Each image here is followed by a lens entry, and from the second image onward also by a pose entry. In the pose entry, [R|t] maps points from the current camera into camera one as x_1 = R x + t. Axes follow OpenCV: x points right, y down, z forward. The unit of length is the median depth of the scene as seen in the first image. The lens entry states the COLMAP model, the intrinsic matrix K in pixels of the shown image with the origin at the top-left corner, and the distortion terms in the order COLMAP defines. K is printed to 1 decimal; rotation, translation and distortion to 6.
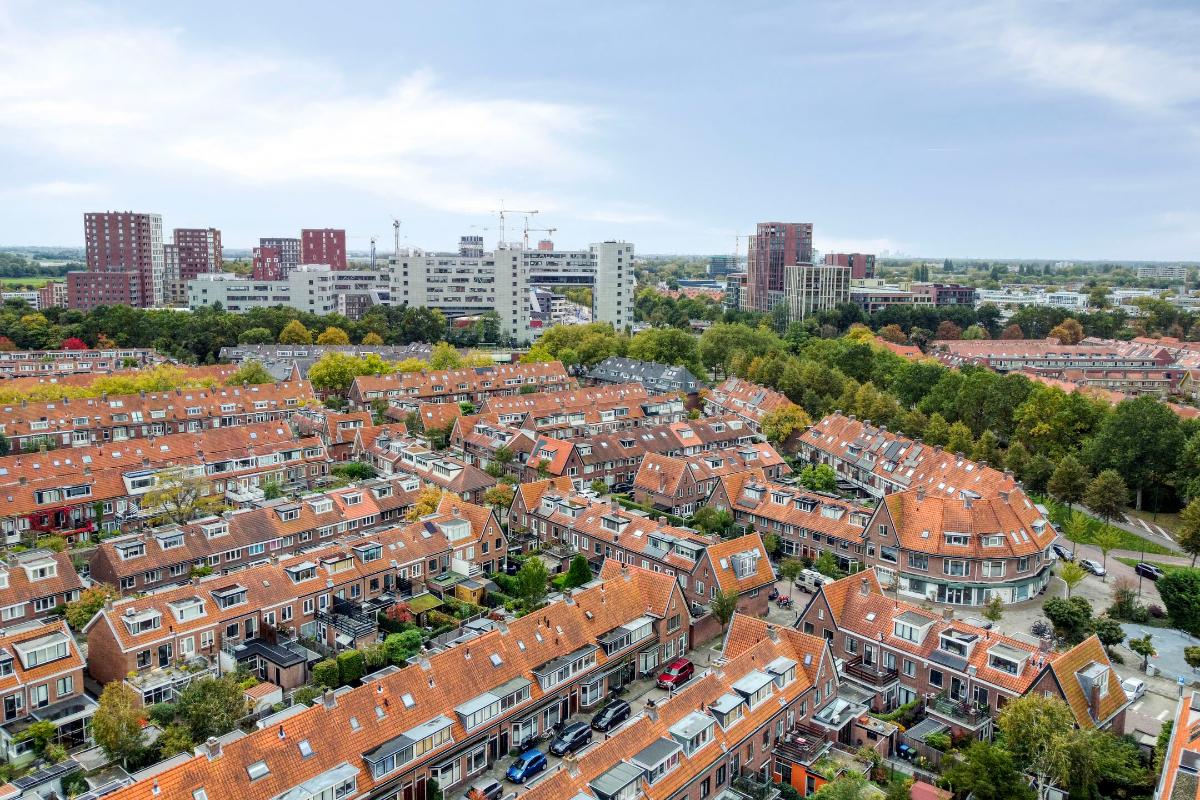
lens RADIAL K [[827.2, 0, 672.6], [0, 827.2, 398.7], [0, 0, 1]] dist [0.001880, 0.000346]
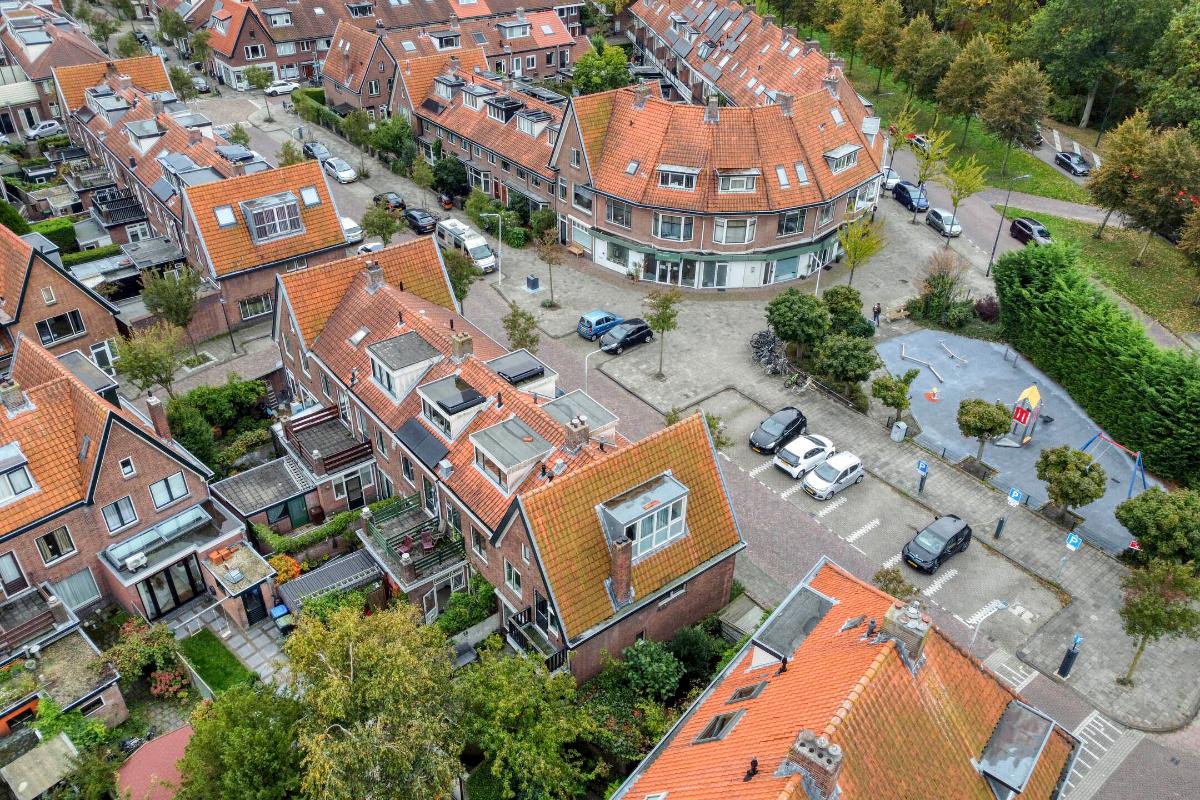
lens RADIAL K [[852.3, 0, 629.3], [0, 852.3, 400.6], [0, 0, 1]] dist [0.001762, -0.006404]
pose [[0.998662, 0.033374, -0.039492, 0.292466], [-0.012262, 0.894871, 0.446156, 0.036545], [0.050230, -0.445075, 0.894084, 0.337721]]
